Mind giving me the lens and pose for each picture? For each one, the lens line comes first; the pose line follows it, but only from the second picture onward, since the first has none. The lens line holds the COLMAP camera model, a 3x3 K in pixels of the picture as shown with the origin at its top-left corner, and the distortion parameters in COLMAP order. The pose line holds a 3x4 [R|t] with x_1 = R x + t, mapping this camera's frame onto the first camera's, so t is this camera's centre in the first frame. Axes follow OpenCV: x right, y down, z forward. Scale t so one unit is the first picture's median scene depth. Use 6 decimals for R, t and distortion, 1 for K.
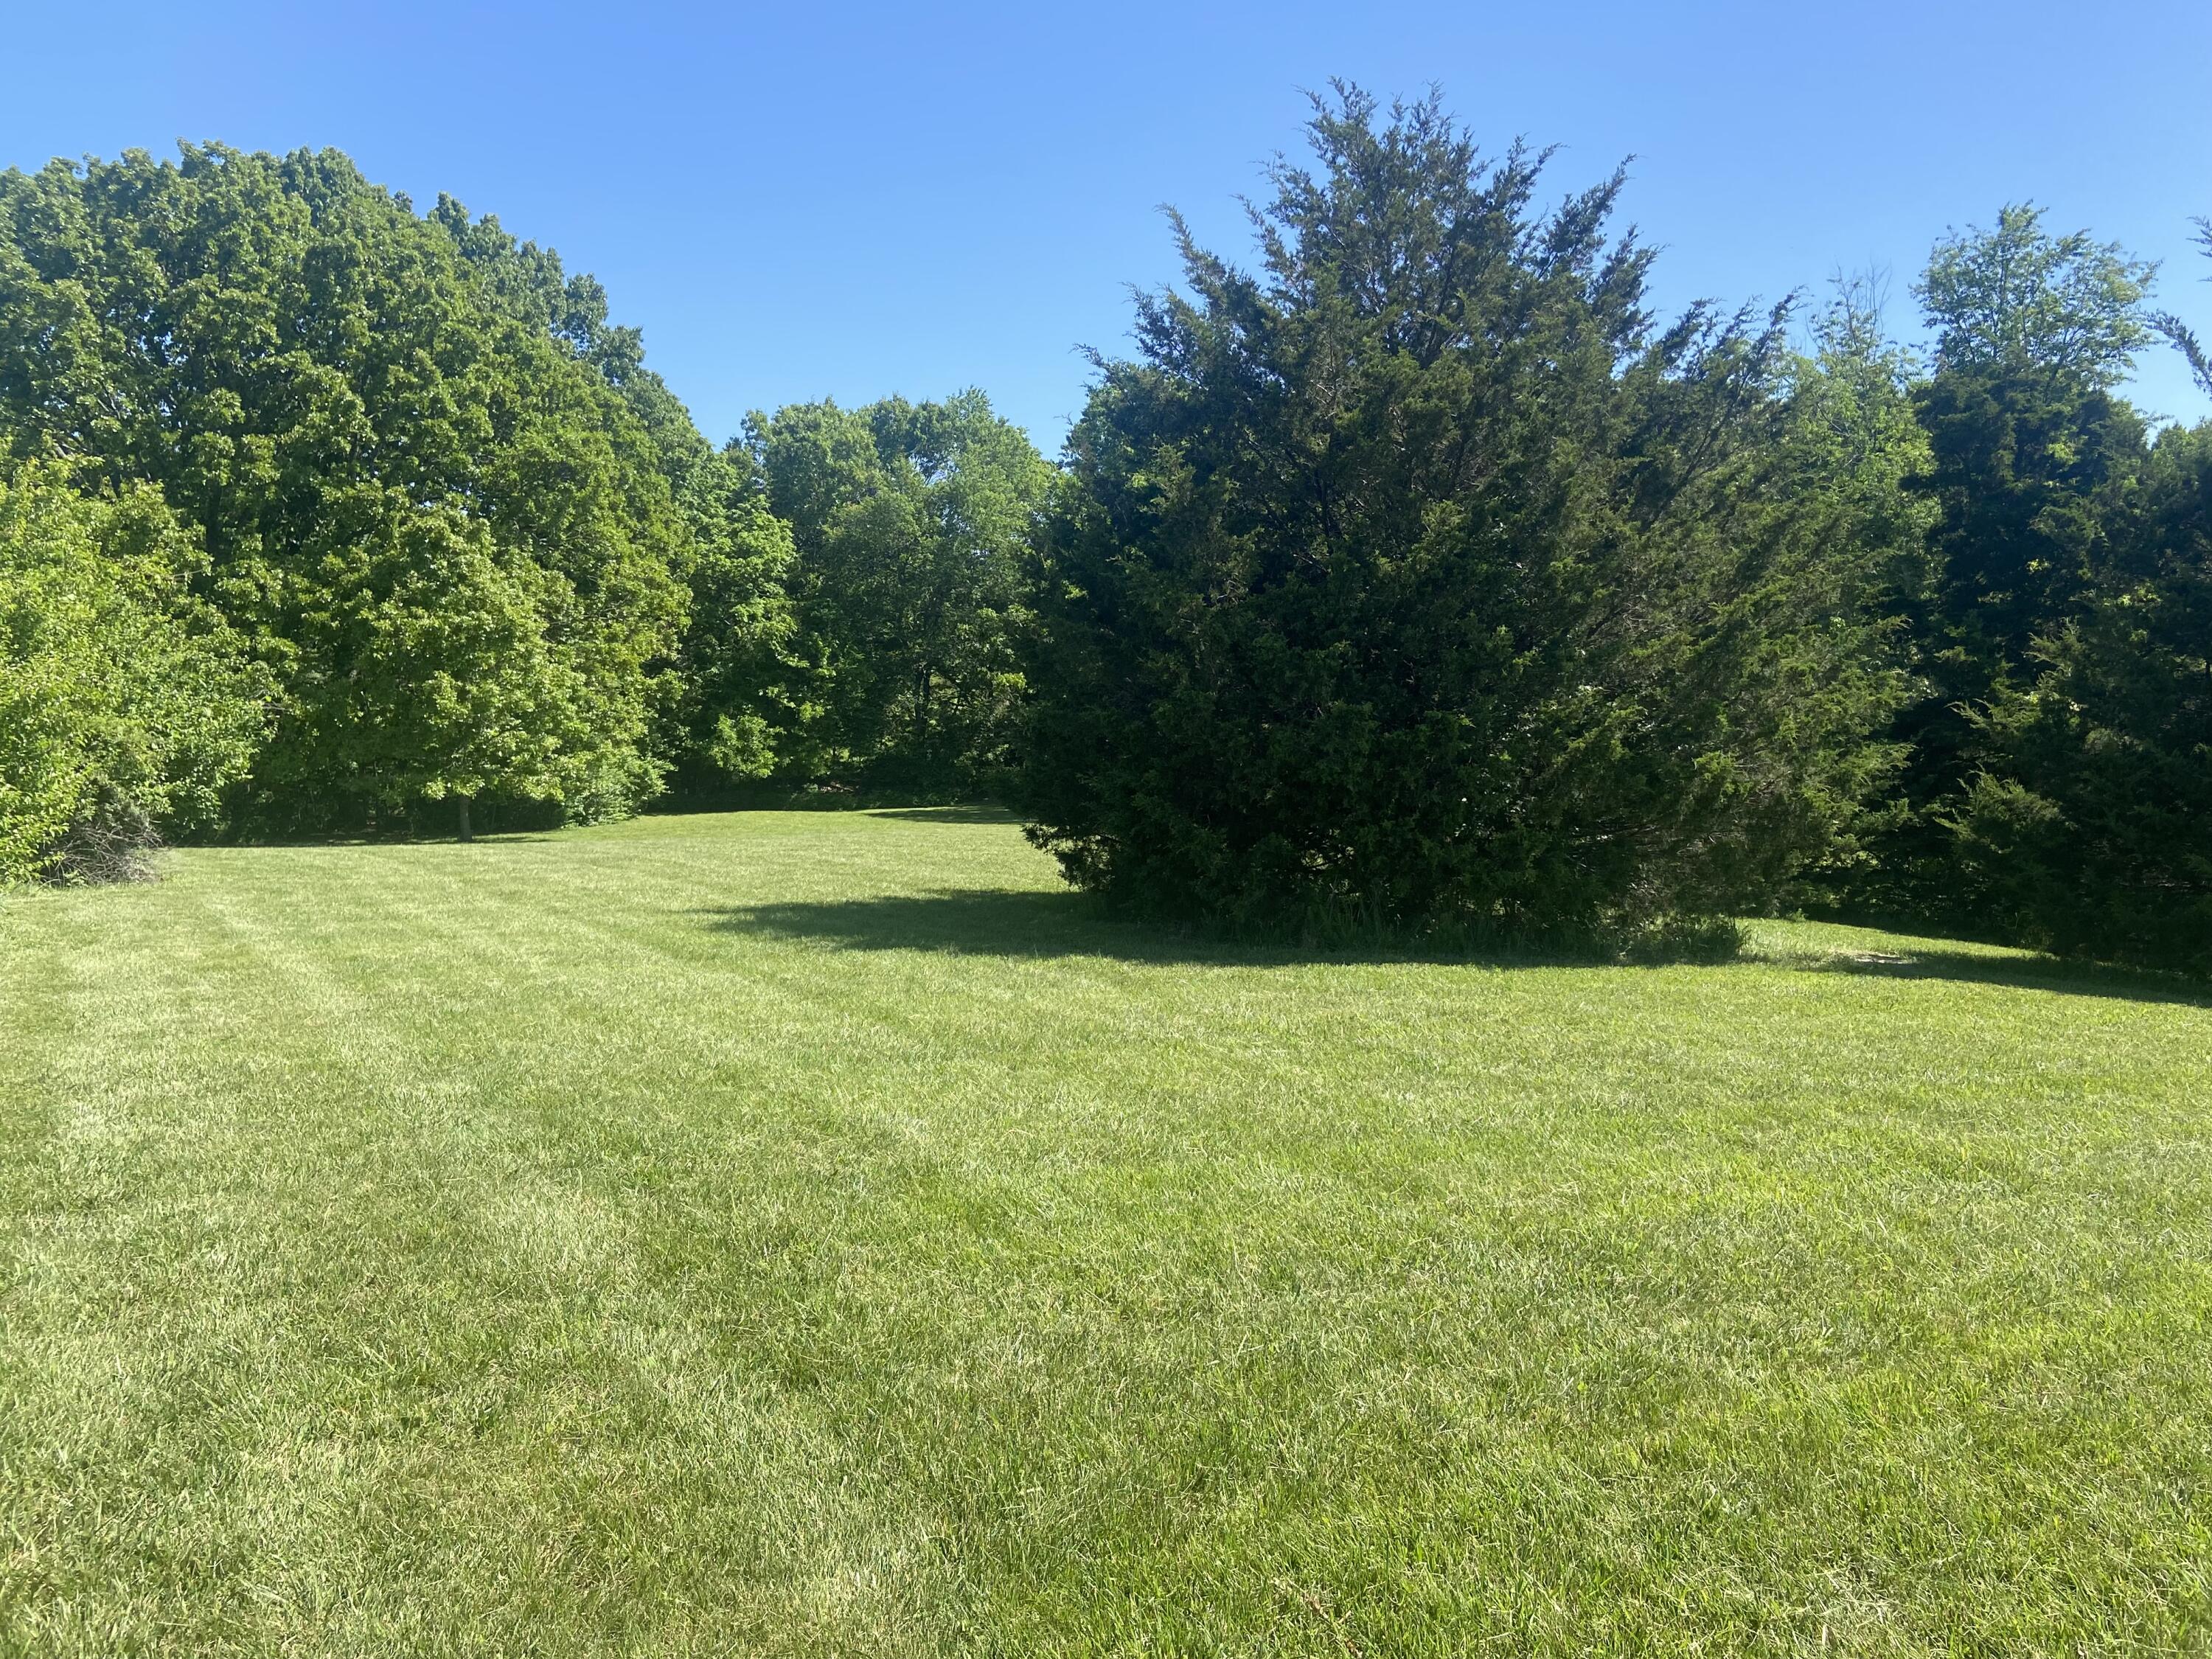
lens RADIAL K [[1631.4, 0, 1214.8], [0, 1631.4, 837.3], [0, 0, 1]] dist [-0.001542, -0.002755]
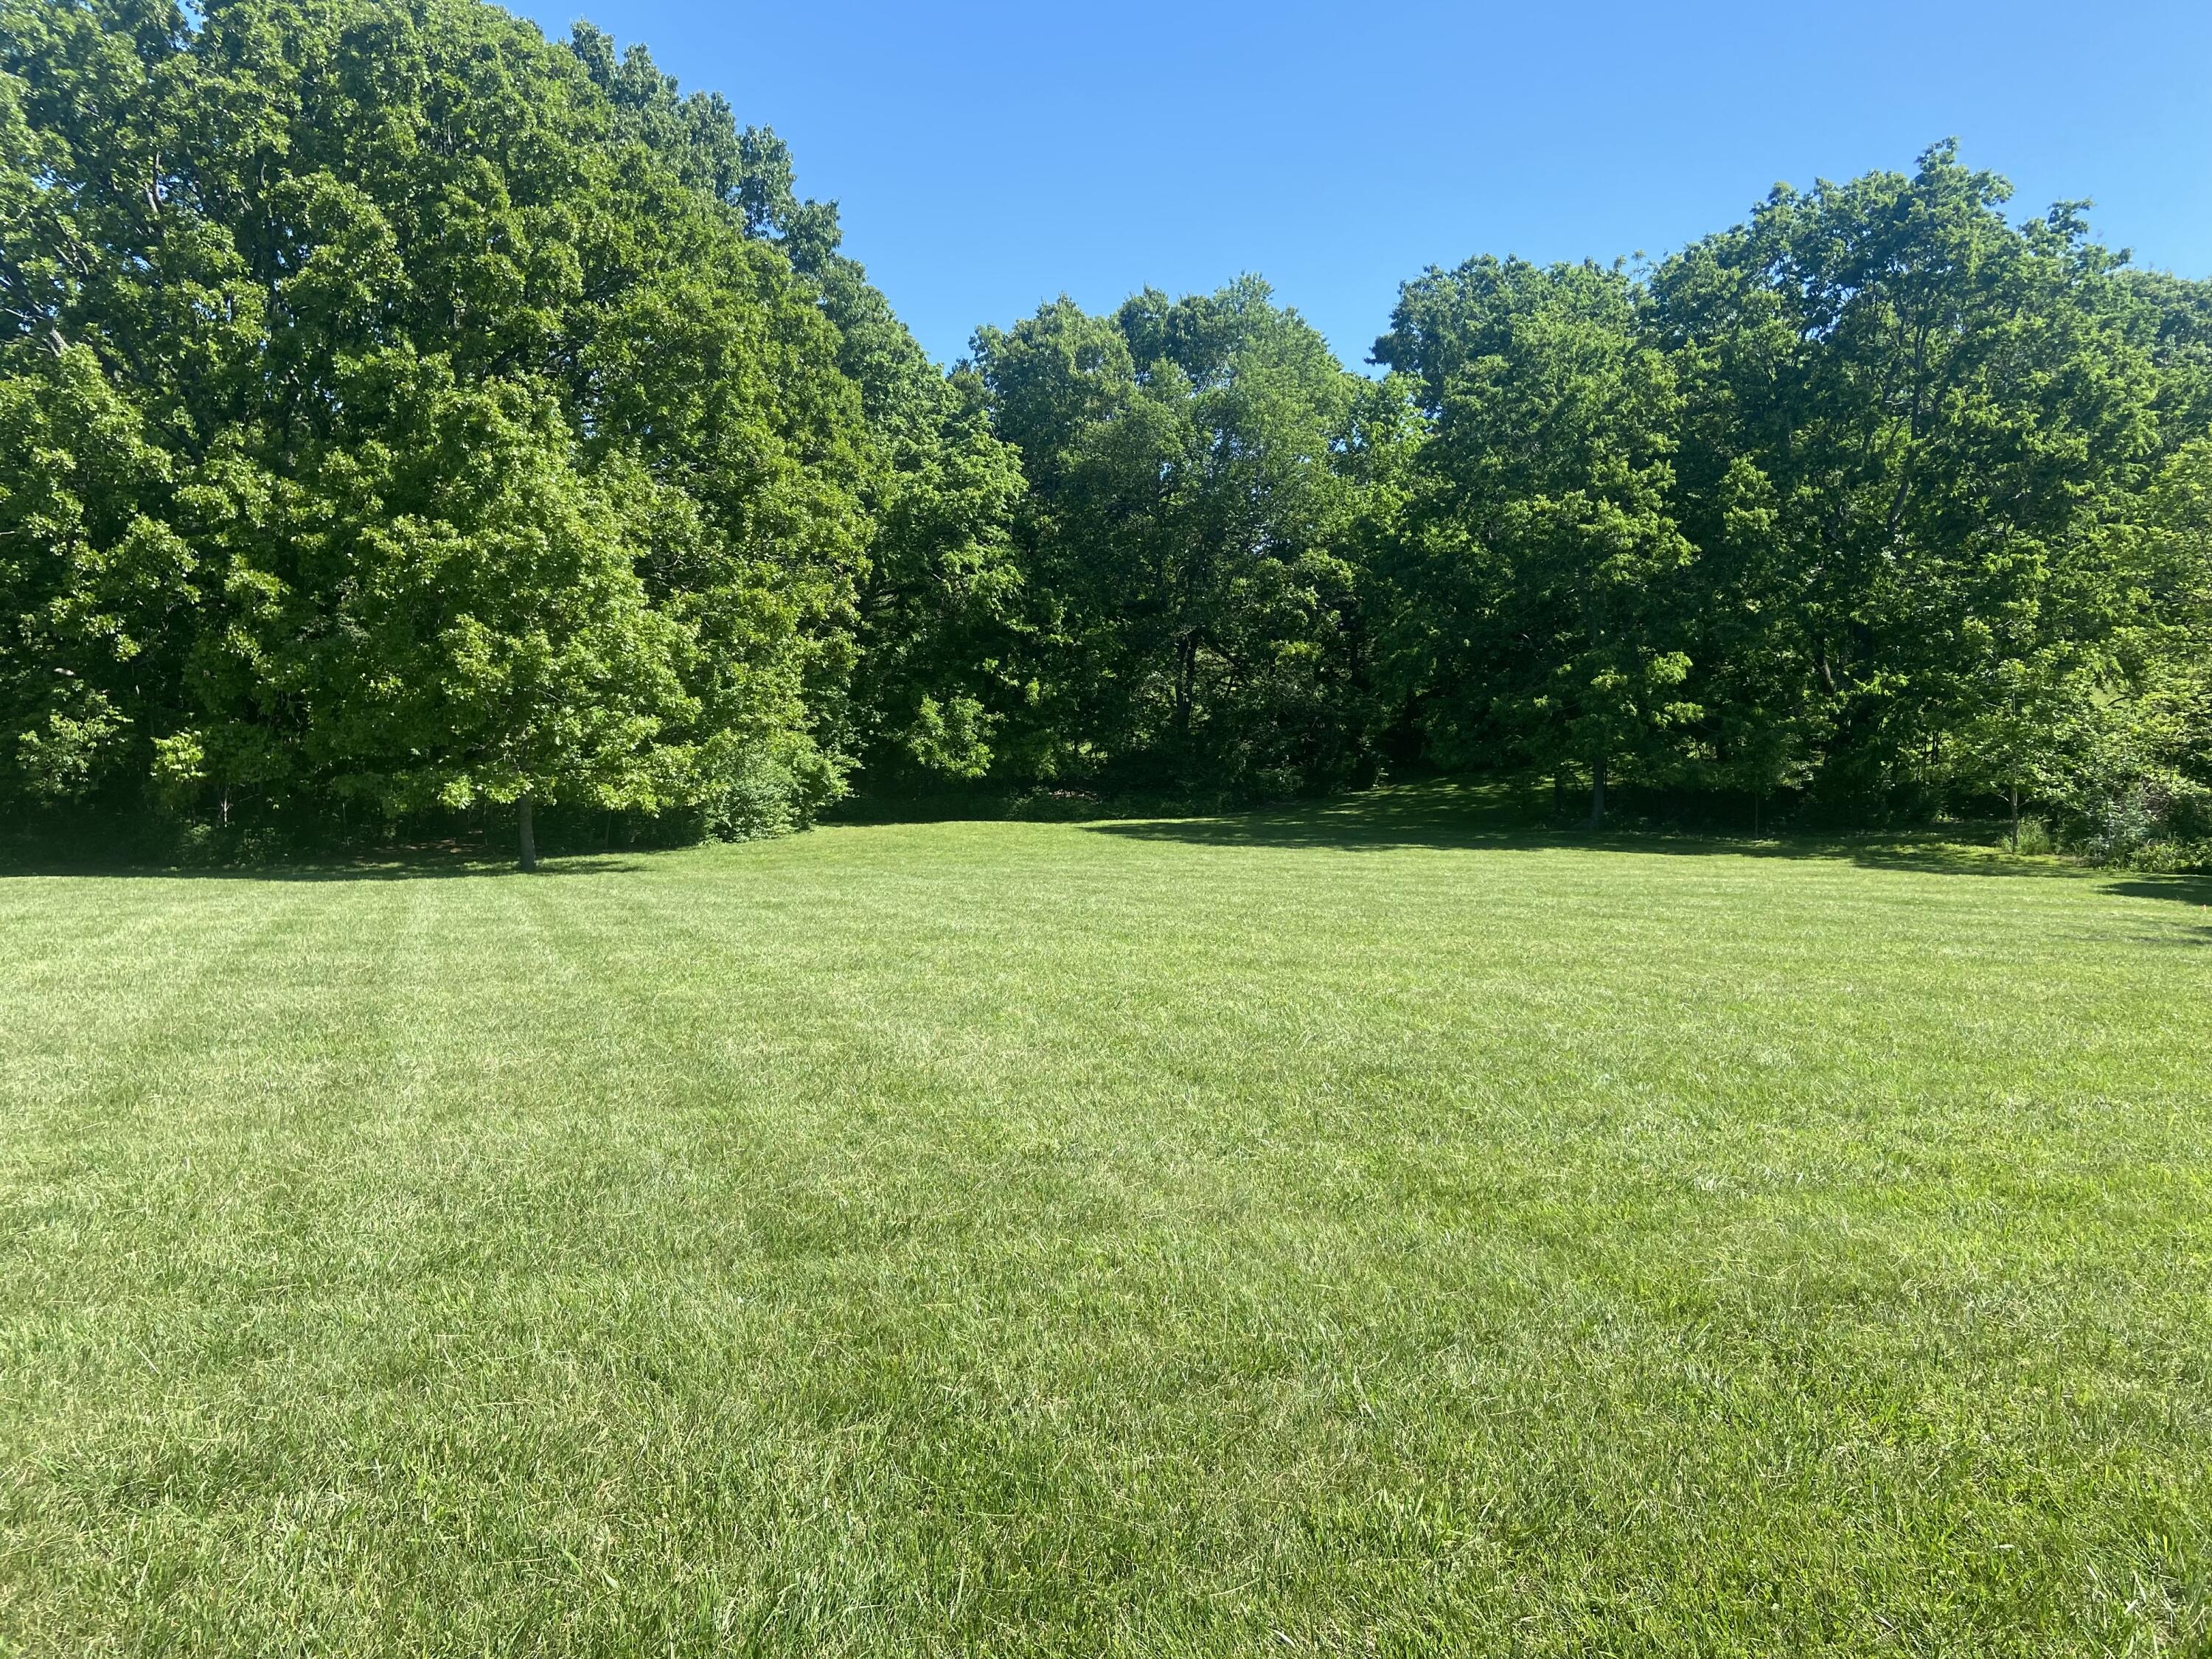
lens RADIAL K [[1665.8, 0, 1096.8], [0, 1665.8, 822.3], [0, 0, 1]] dist [0.003119, -0.036648]
pose [[0.973440, 0.013384, -0.228551, -0.048940], [-0.015778, 0.999838, -0.008652, -0.011229], [0.228398, 0.012028, 0.973494, 0.280986]]
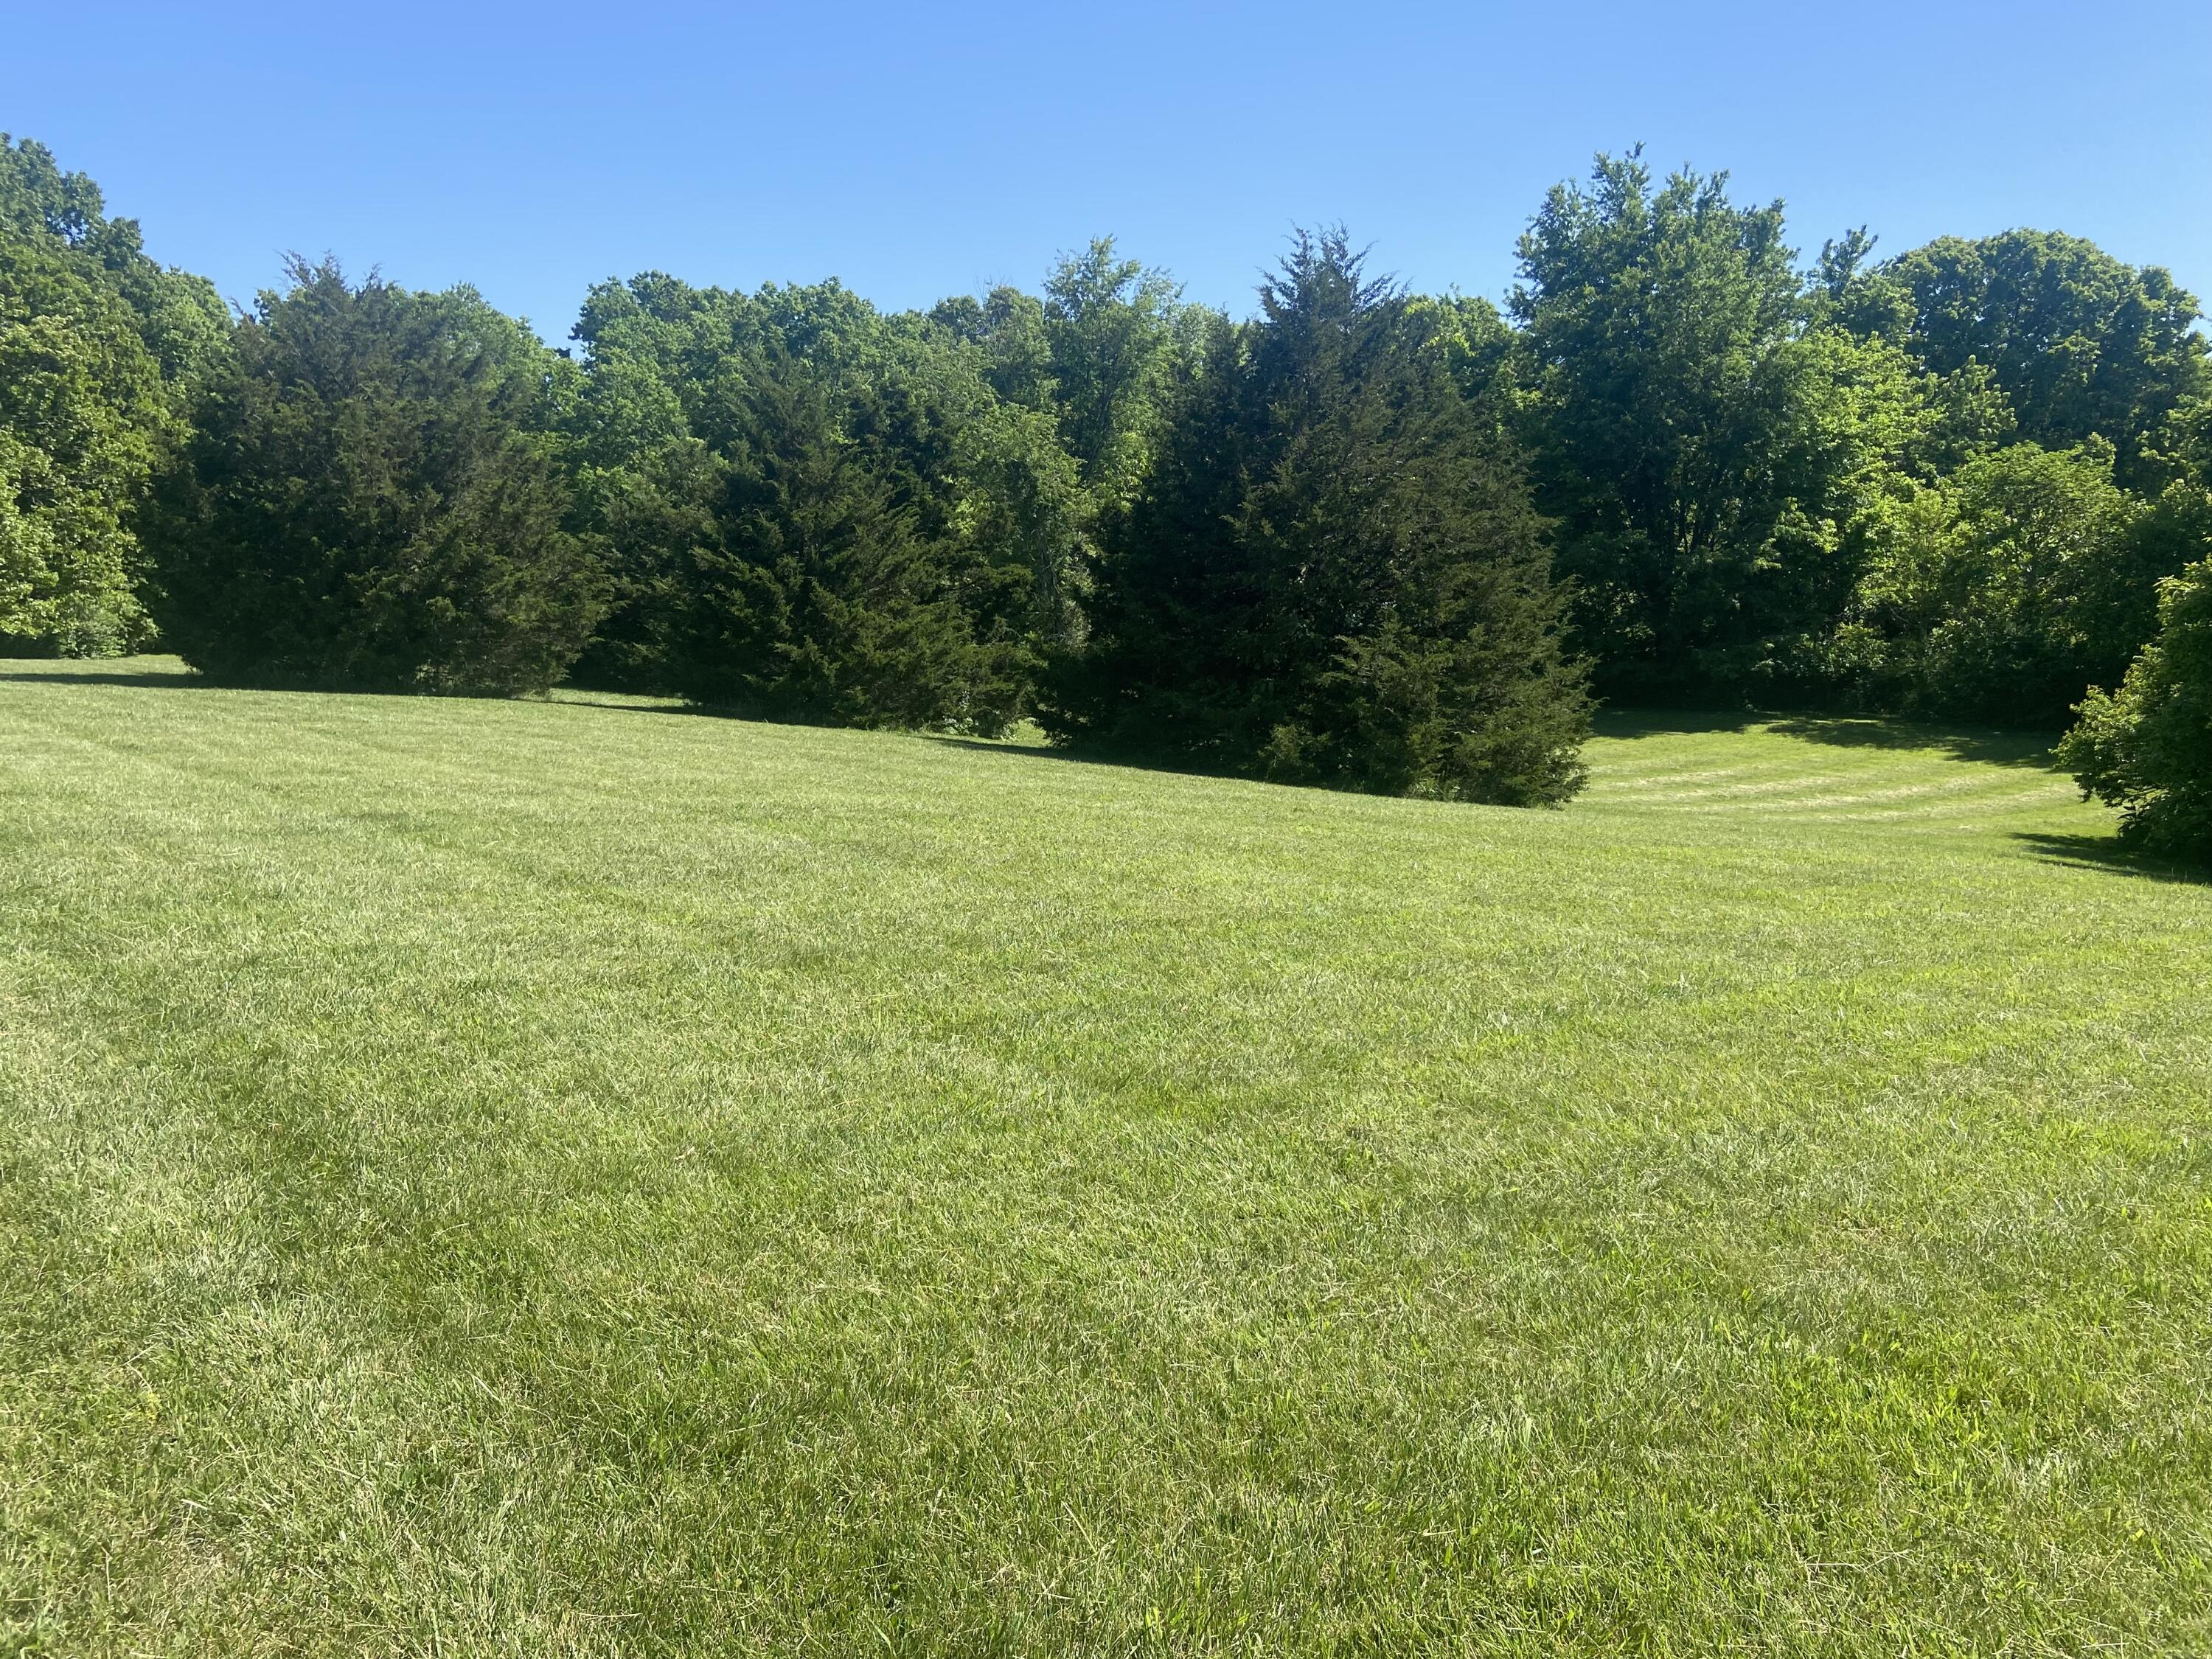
lens RADIAL K [[1666.8, 0, 1106.0], [0, 1666.8, 829.5], [0, 0, 1]] dist [-0.000093, -0.000927]
pose [[0.992256, 0.014308, 0.123386, 0.191514], [-0.023084, 0.997280, 0.069996, 0.012603], [-0.122049, -0.072303, 0.989887, -0.274342]]
